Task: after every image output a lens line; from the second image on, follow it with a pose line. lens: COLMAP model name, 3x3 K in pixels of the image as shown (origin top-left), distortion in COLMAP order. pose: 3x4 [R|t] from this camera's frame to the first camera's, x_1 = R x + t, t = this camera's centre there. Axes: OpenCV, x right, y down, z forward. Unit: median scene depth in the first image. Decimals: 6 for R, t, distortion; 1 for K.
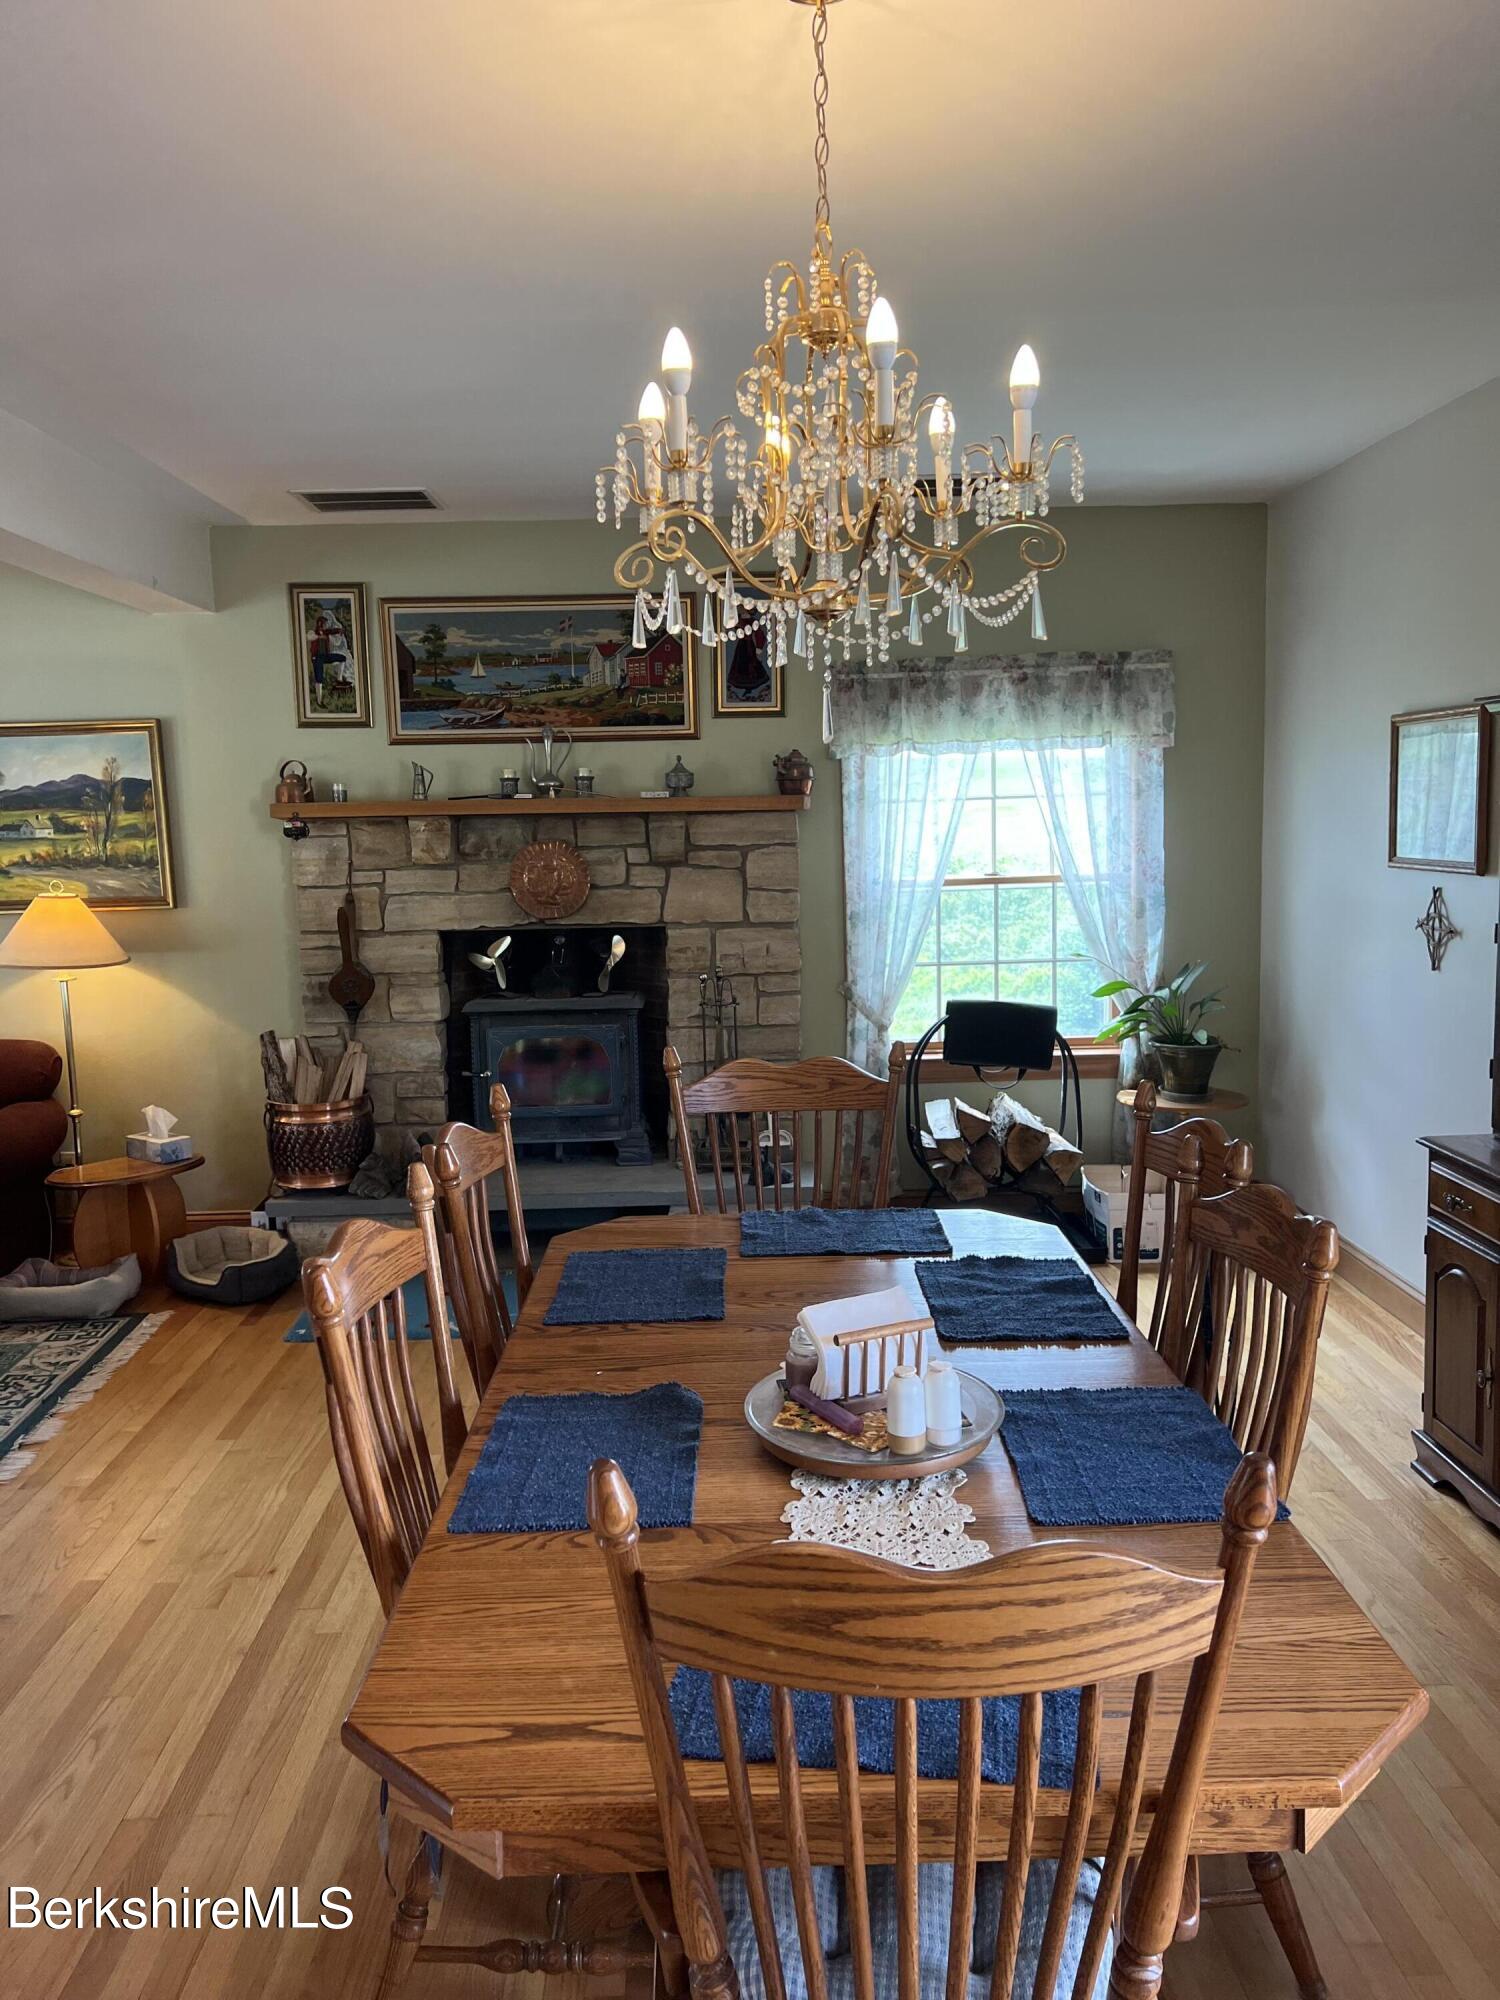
lens RADIAL K [[1491.5, 0, 753.0], [0, 1491.5, 1012.3], [0, 0, 1]] dist [0.052886, -0.046271]
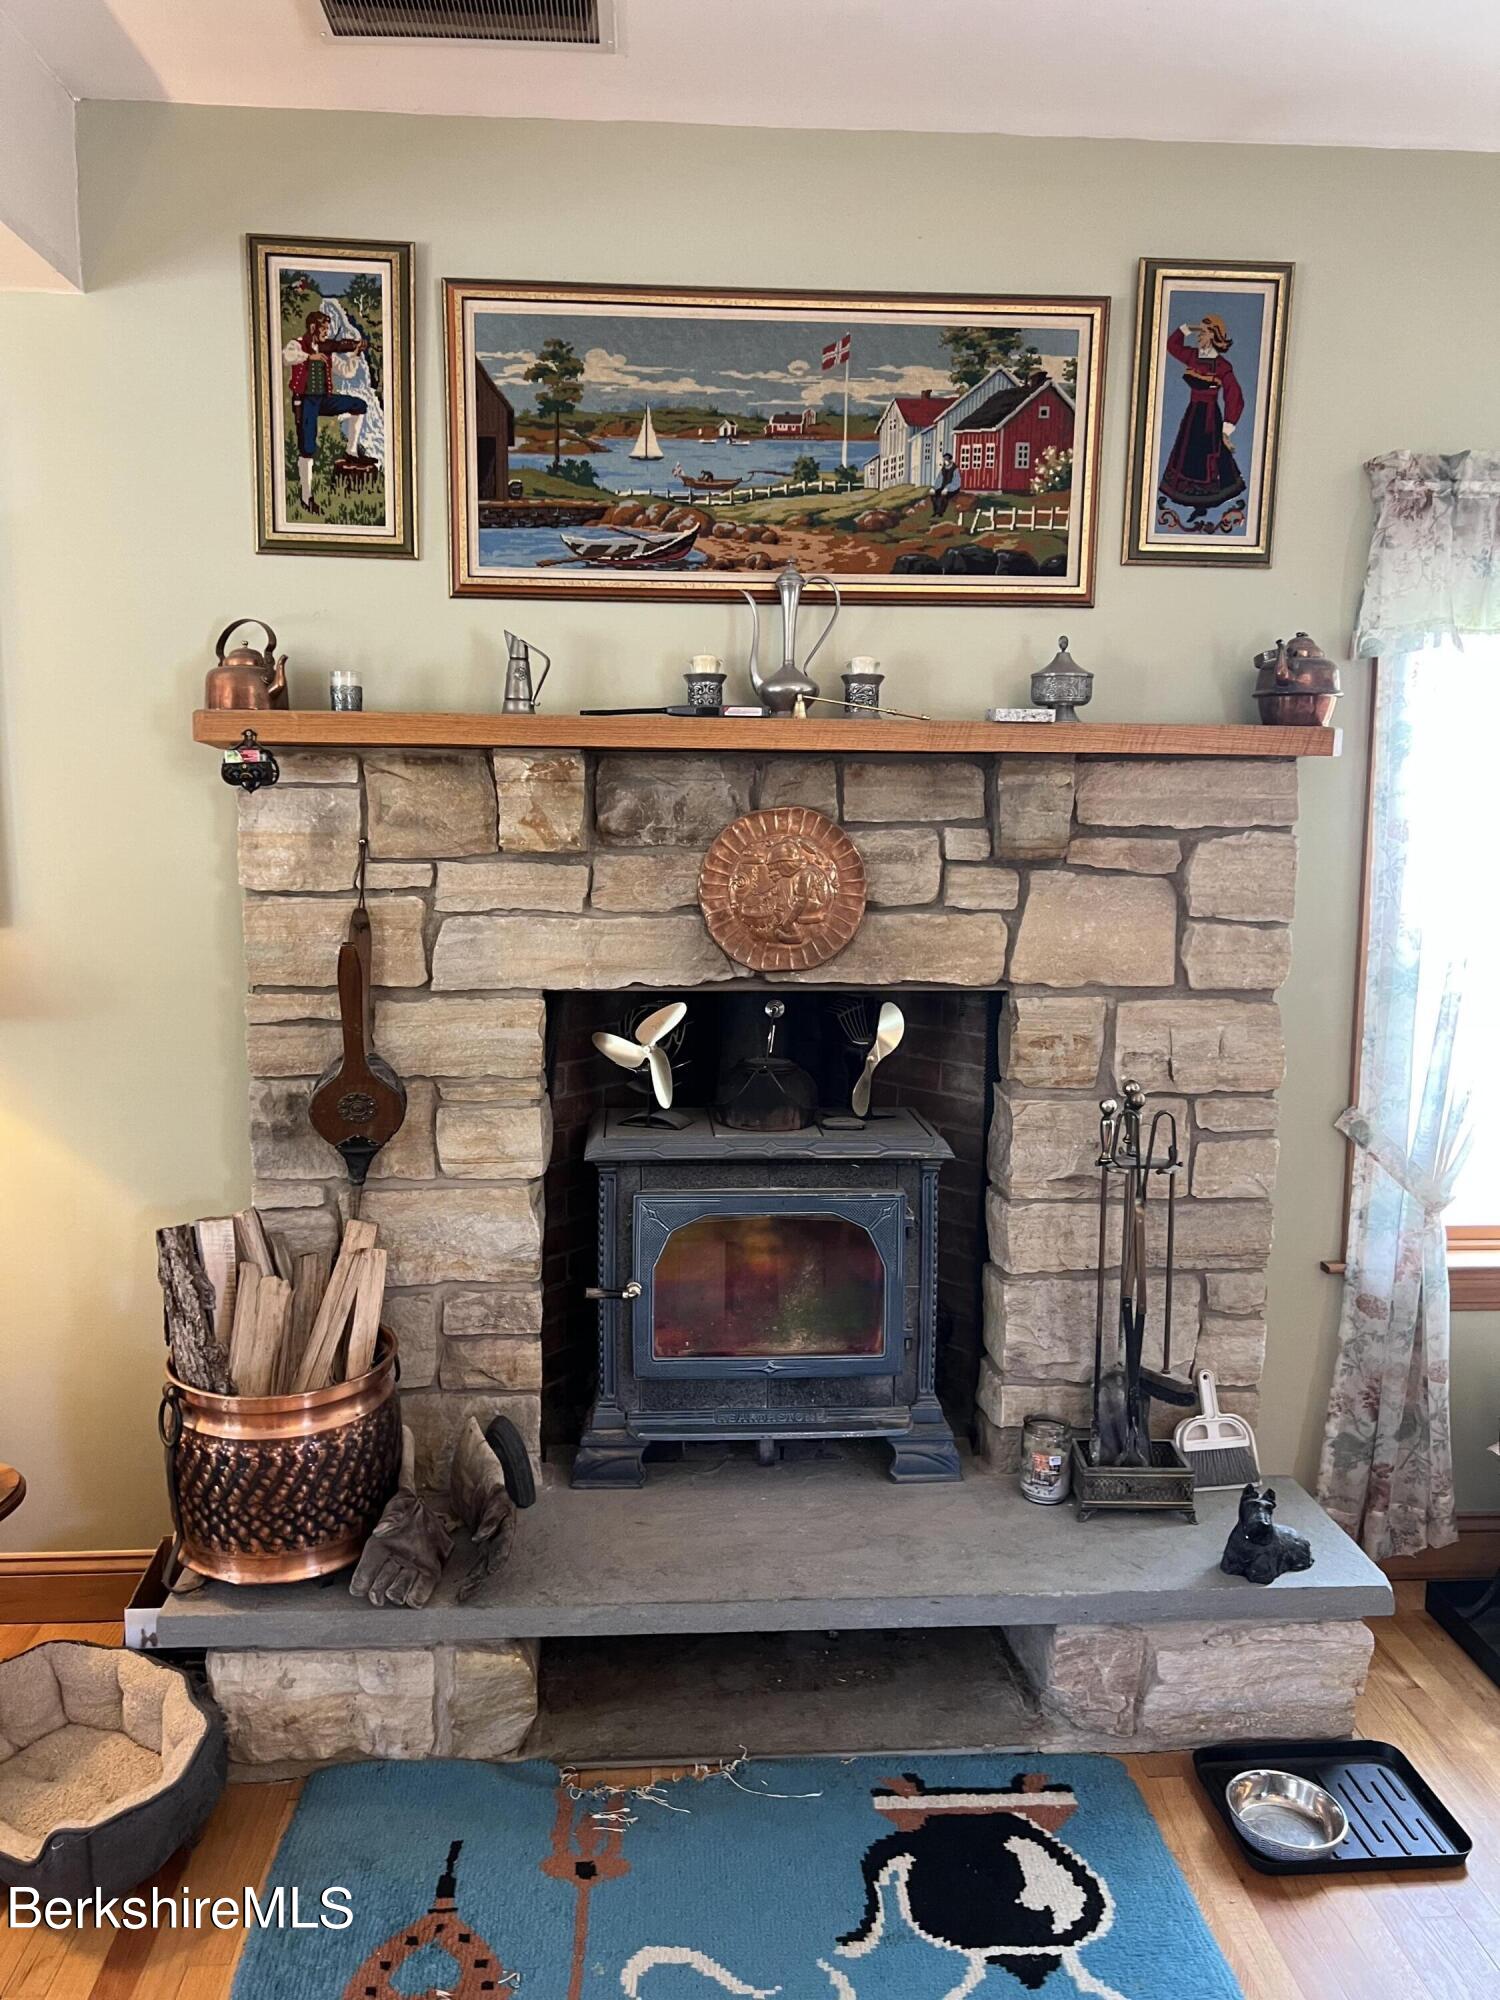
lens RADIAL K [[1491.5, 0, 725.5], [0, 1491.5, 982.5], [0, 0, 1]] dist [0.052886, -0.046271]
pose [[0.998810, 0.024089, 0.042411, -0.173948], [-0.023546, 0.999635, -0.013252, -0.052751], [-0.042715, 0.012238, 0.999012, 0.525751]]
